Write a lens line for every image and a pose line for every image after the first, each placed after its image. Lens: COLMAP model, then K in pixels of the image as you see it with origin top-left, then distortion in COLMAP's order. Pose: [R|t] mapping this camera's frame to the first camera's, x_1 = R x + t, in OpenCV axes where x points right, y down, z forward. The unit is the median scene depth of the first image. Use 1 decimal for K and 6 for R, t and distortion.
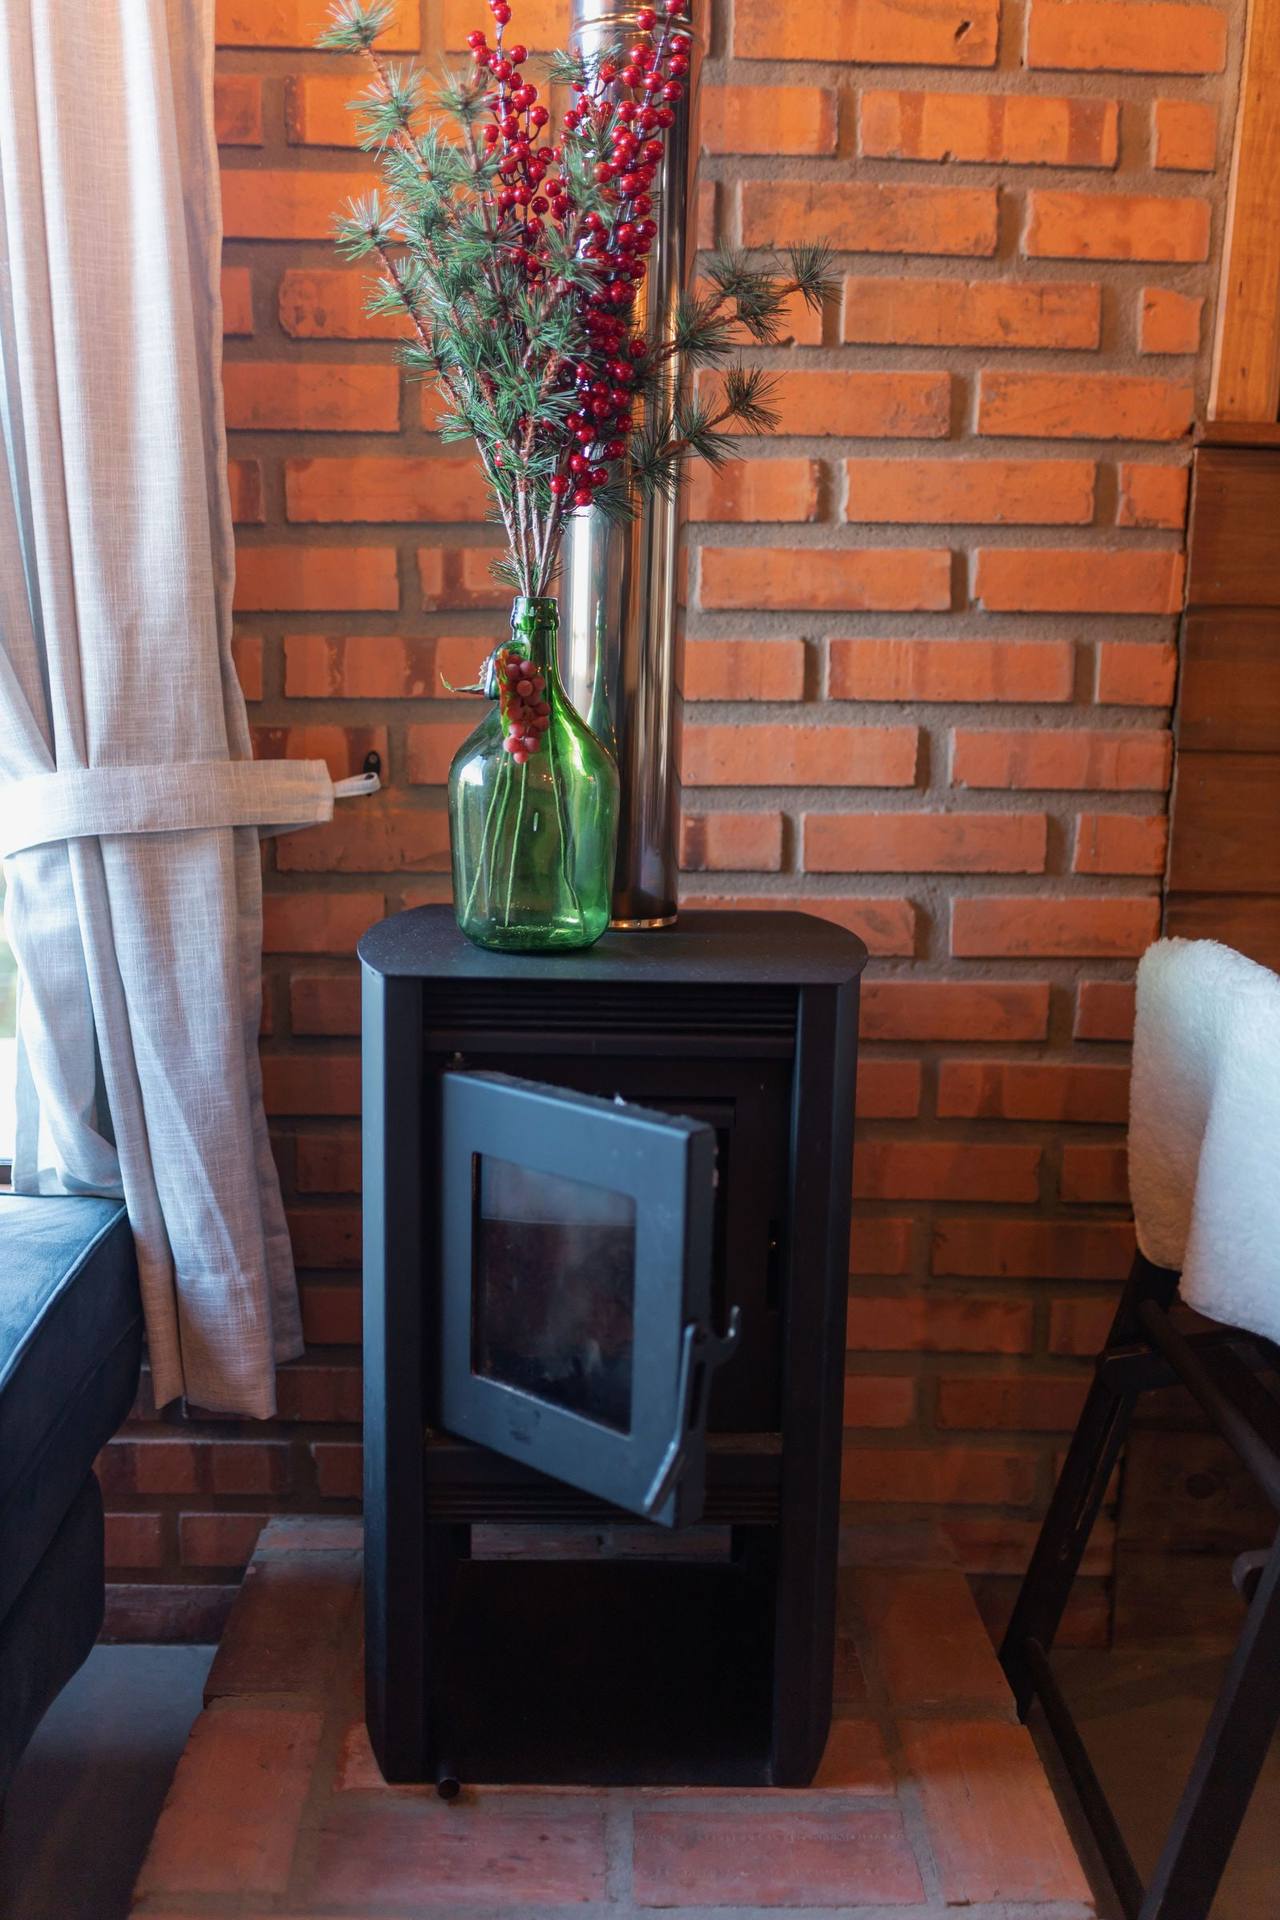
lens RADIAL K [[1763.7, 0, 640.0], [0, 1763.7, 960.0], [0, 0, 1]] dist [-0.021153, -0.010902]
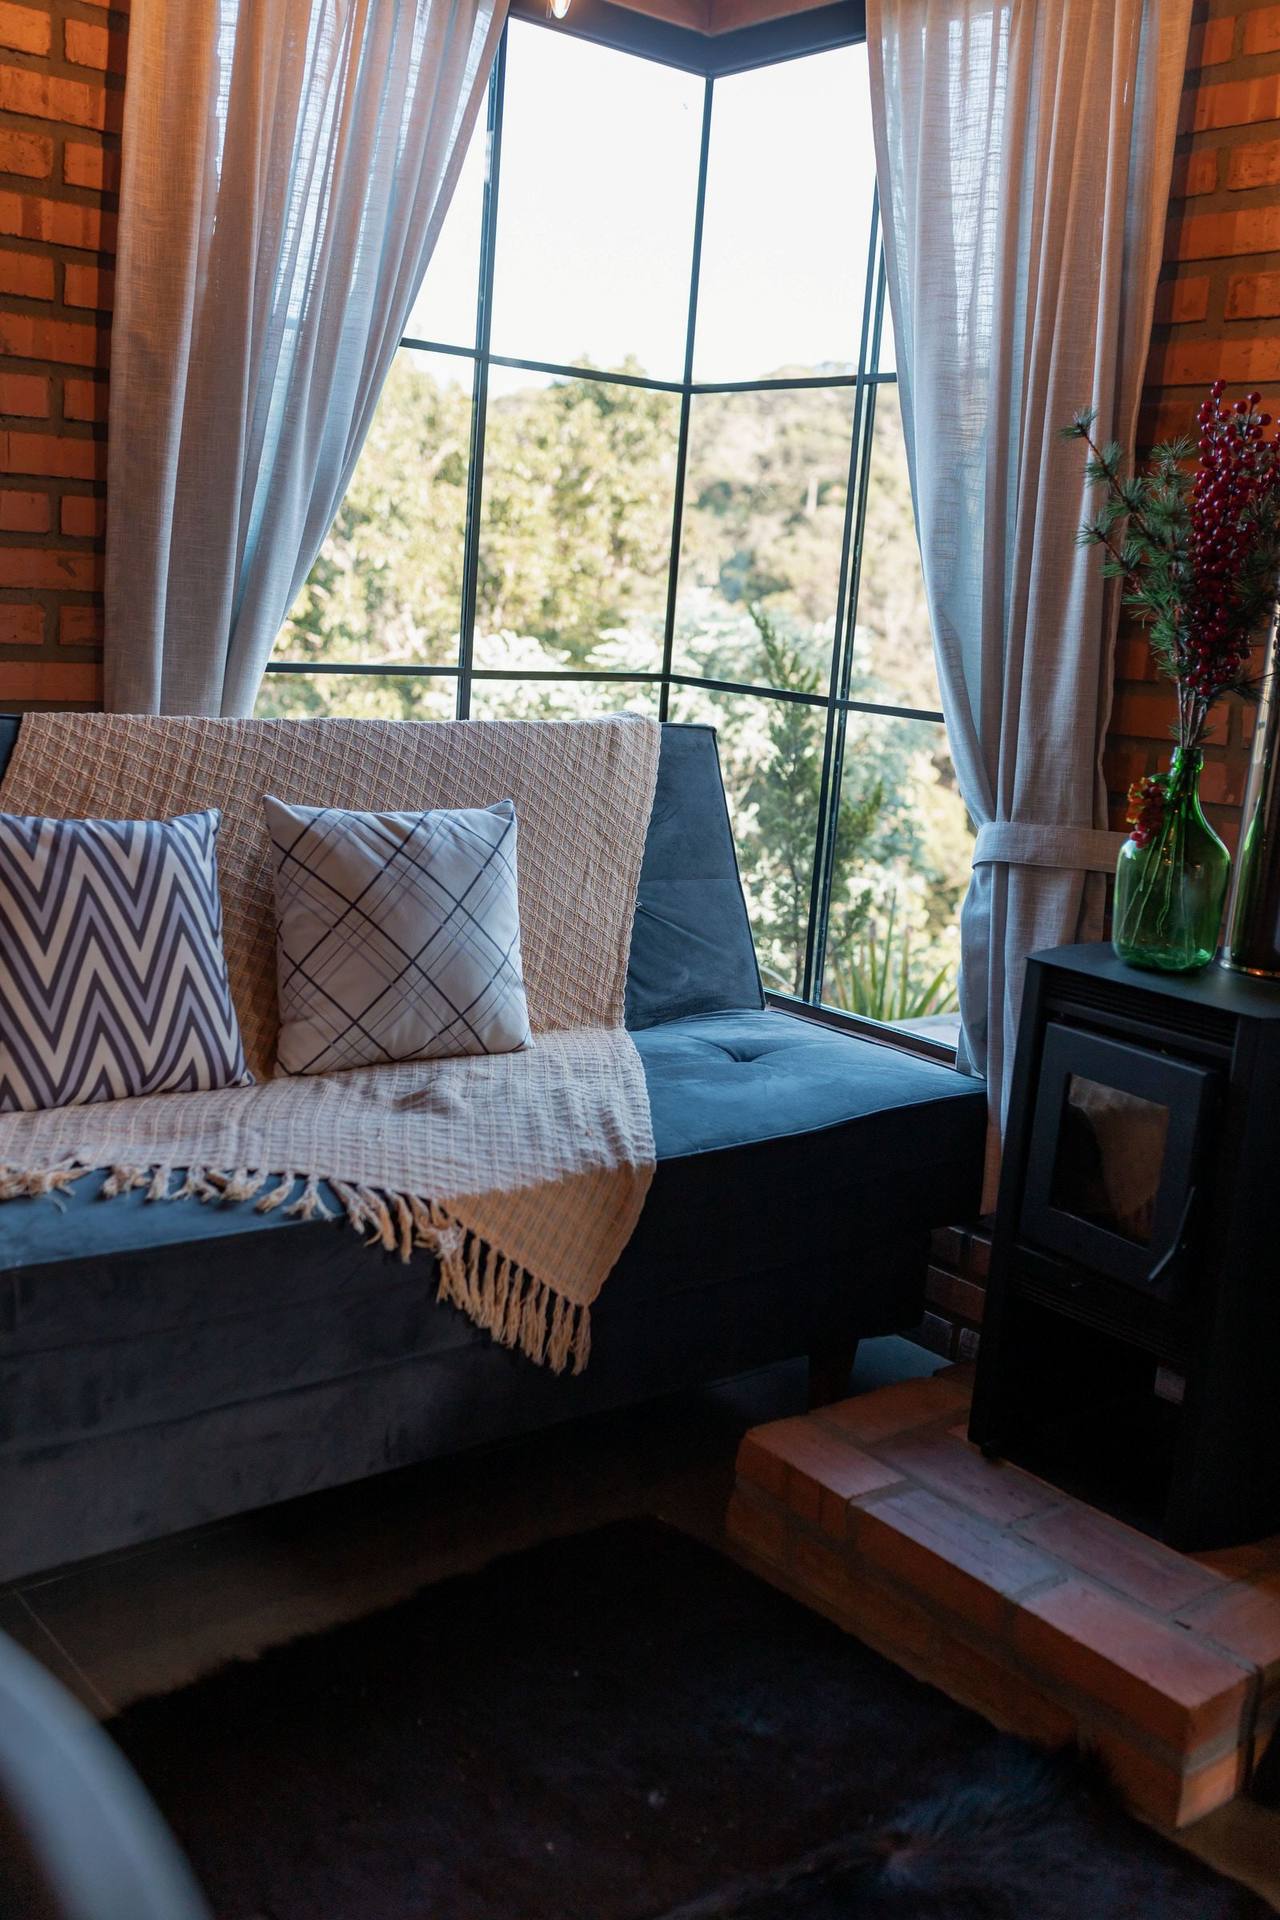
lens RADIAL K [[1763.7, 0, 640.0], [0, 1763.7, 960.0], [0, 0, 1]] dist [-0.021153, -0.010902]
pose [[0.620797, 0.186702, -0.761416, 0.766833], [-0.203570, 0.976304, 0.073418, -0.032332], [0.757080, 0.109424, 0.644093, -0.328046]]
